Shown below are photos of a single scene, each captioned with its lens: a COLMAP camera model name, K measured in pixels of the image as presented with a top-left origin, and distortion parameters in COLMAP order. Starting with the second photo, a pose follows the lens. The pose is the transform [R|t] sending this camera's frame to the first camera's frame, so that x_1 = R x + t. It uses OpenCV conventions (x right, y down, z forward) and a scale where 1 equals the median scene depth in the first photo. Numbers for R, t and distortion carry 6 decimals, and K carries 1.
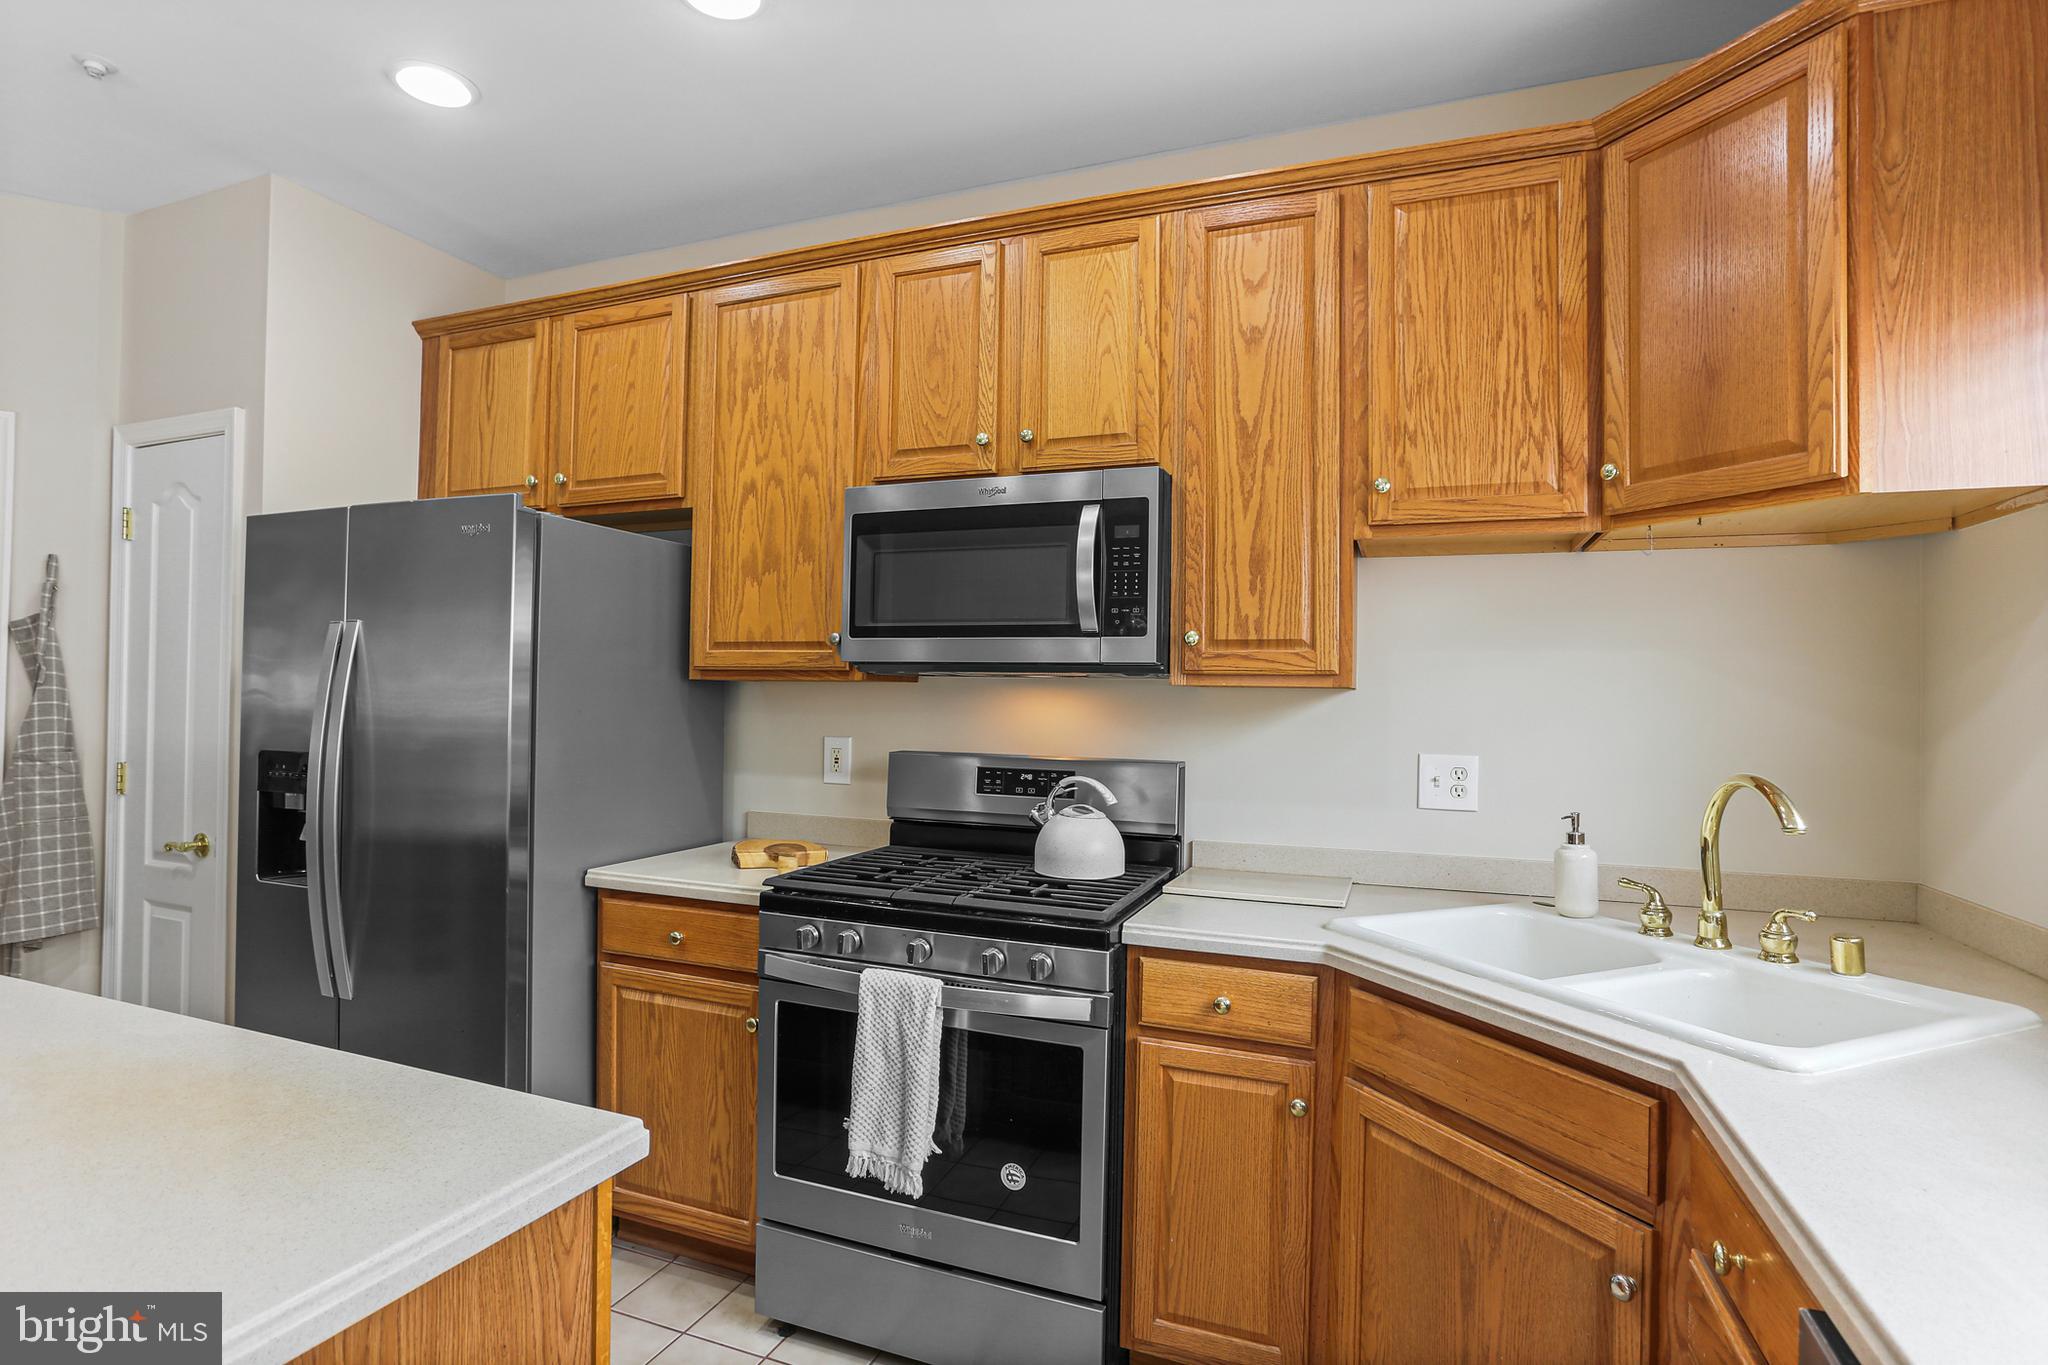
lens RADIAL K [[1001.2, 0, 1024.0], [0, 1001.2, 682.5], [0, 0, 1]] dist [-0.046861, 0.000033]
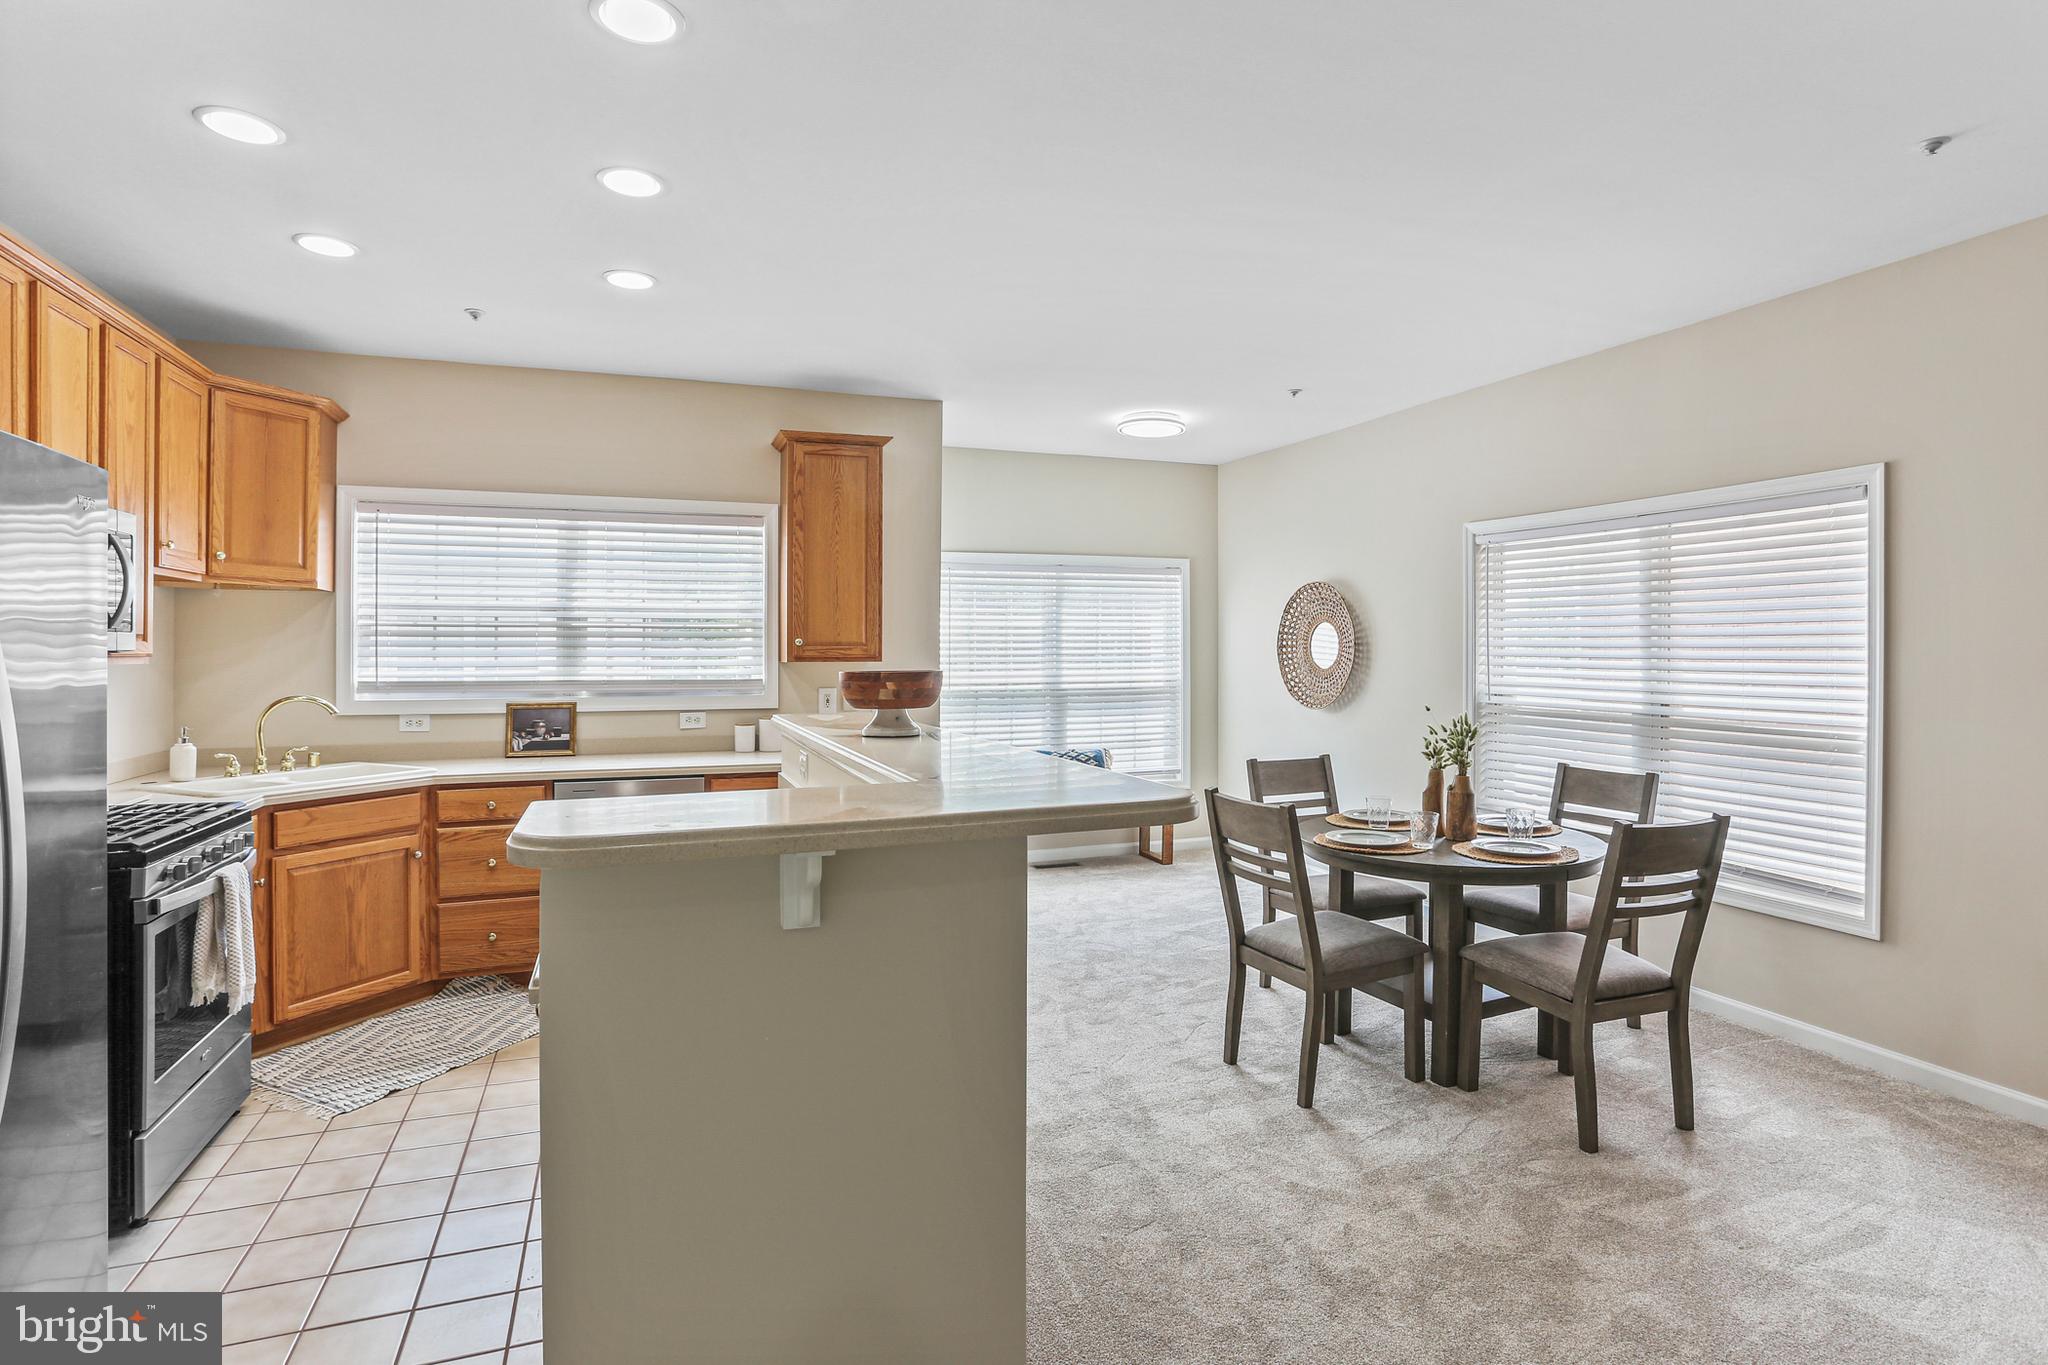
lens RADIAL K [[1045.6, 0, 1019.7], [0, 1045.6, 650.2], [0, 0, 1]] dist [-0.031368, 0.001247]
pose [[-0.661765, -0.017168, 0.749514, -1.599736], [-0.025388, 0.999678, 0.000483, -0.046940], [-0.749281, -0.018709, -0.661988, 0.888538]]
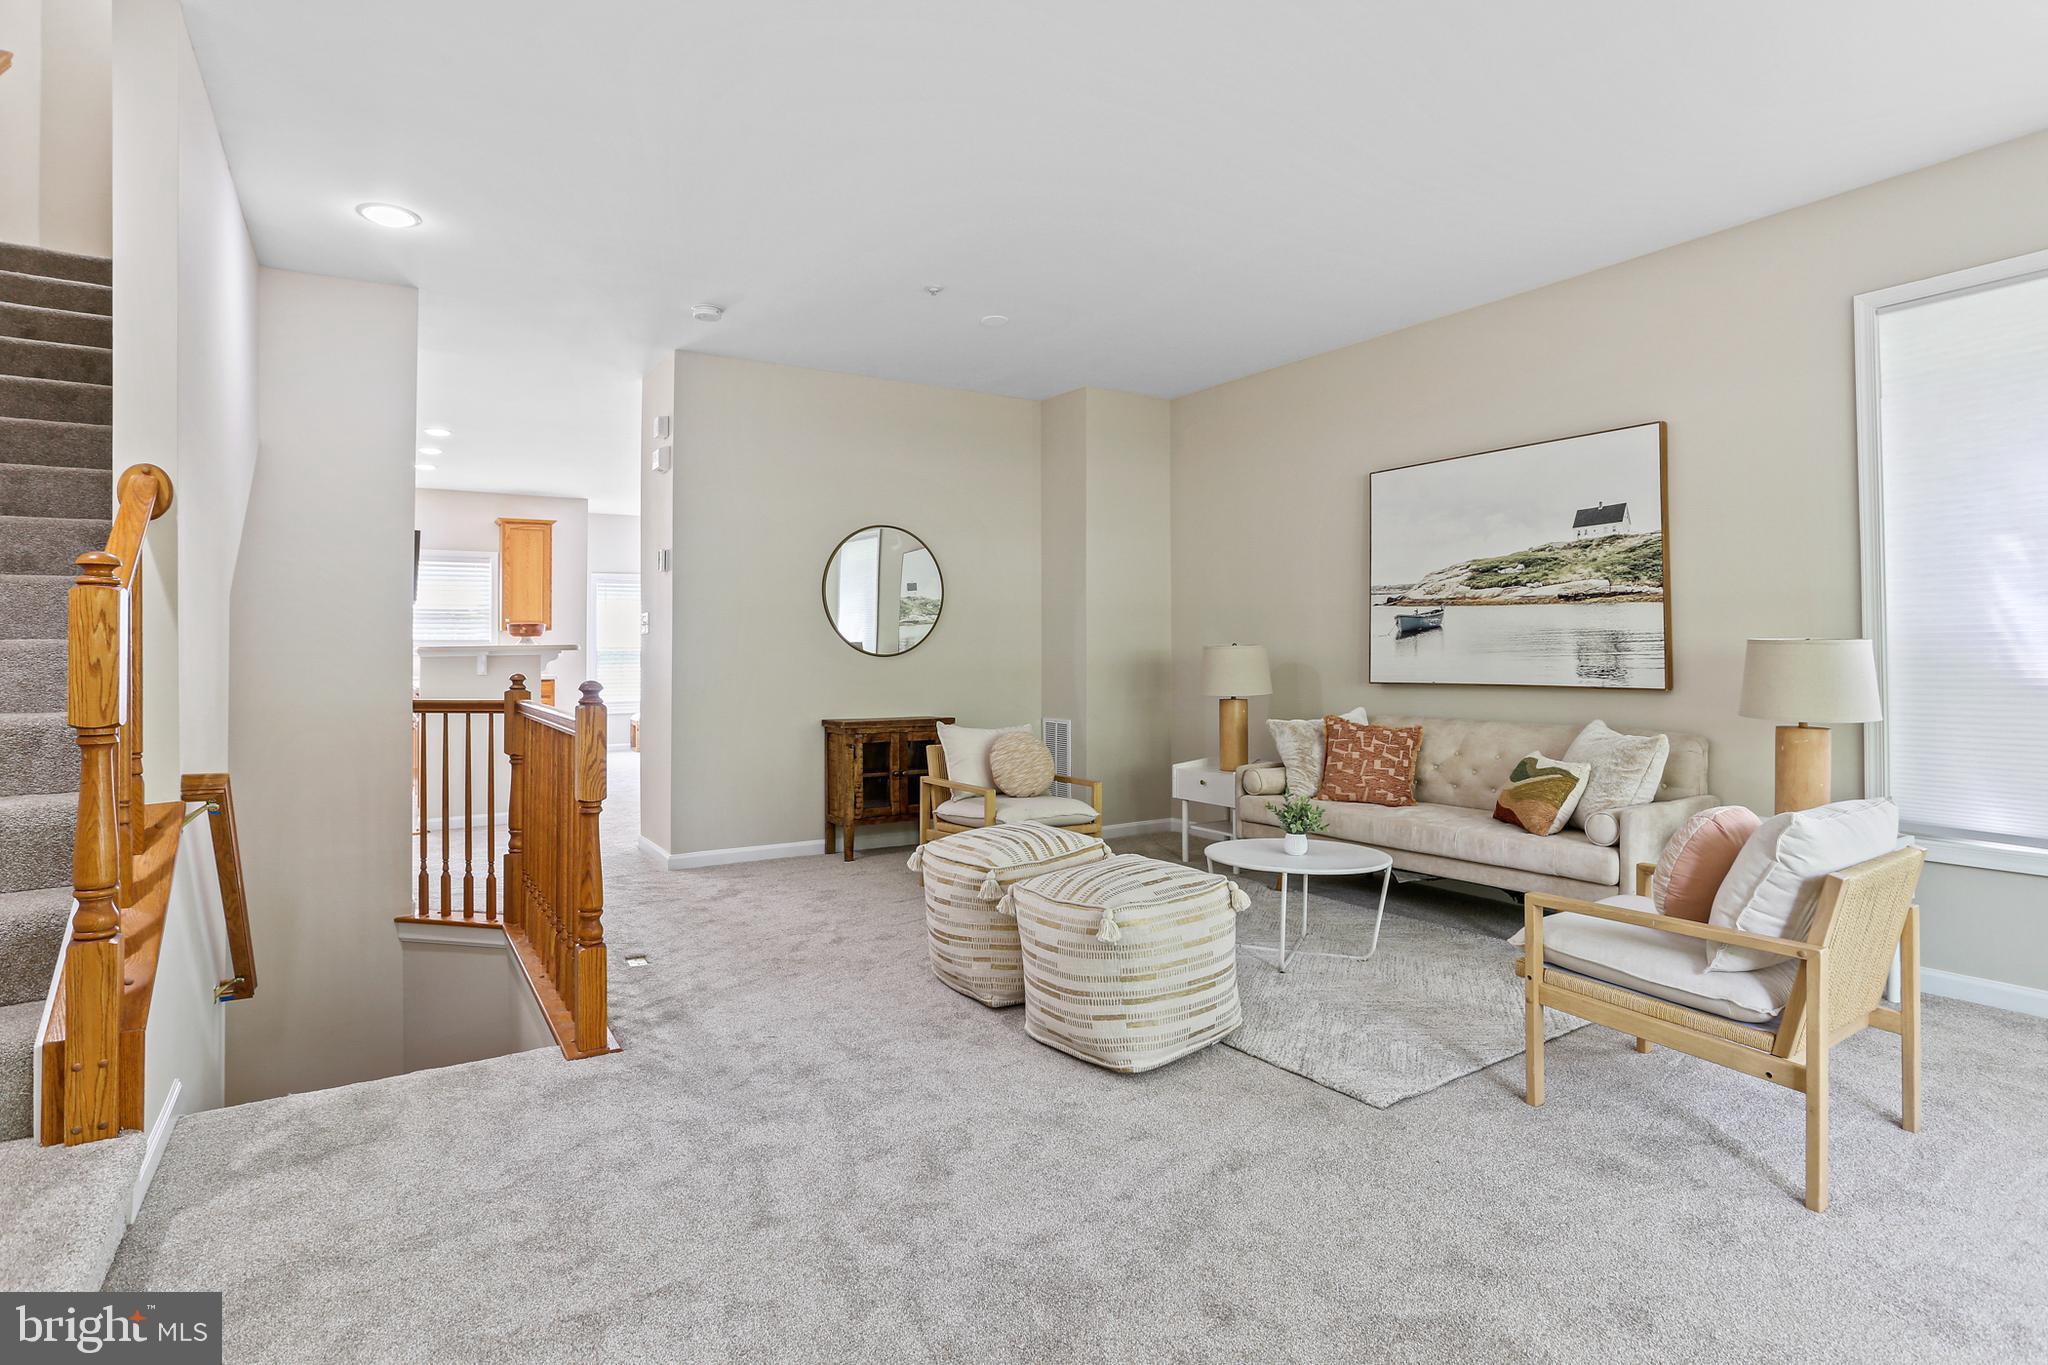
lens RADIAL K [[1045.6, 0, 1019.7], [0, 1045.6, 650.2], [0, 0, 1]] dist [-0.031368, 0.001247]
pose [[-0.801458, -0.012062, 0.597930, -3.936778], [-0.023516, 0.999659, -0.011355, 0.065488], [-0.597589, -0.023162, -0.801468, 1.970373]]
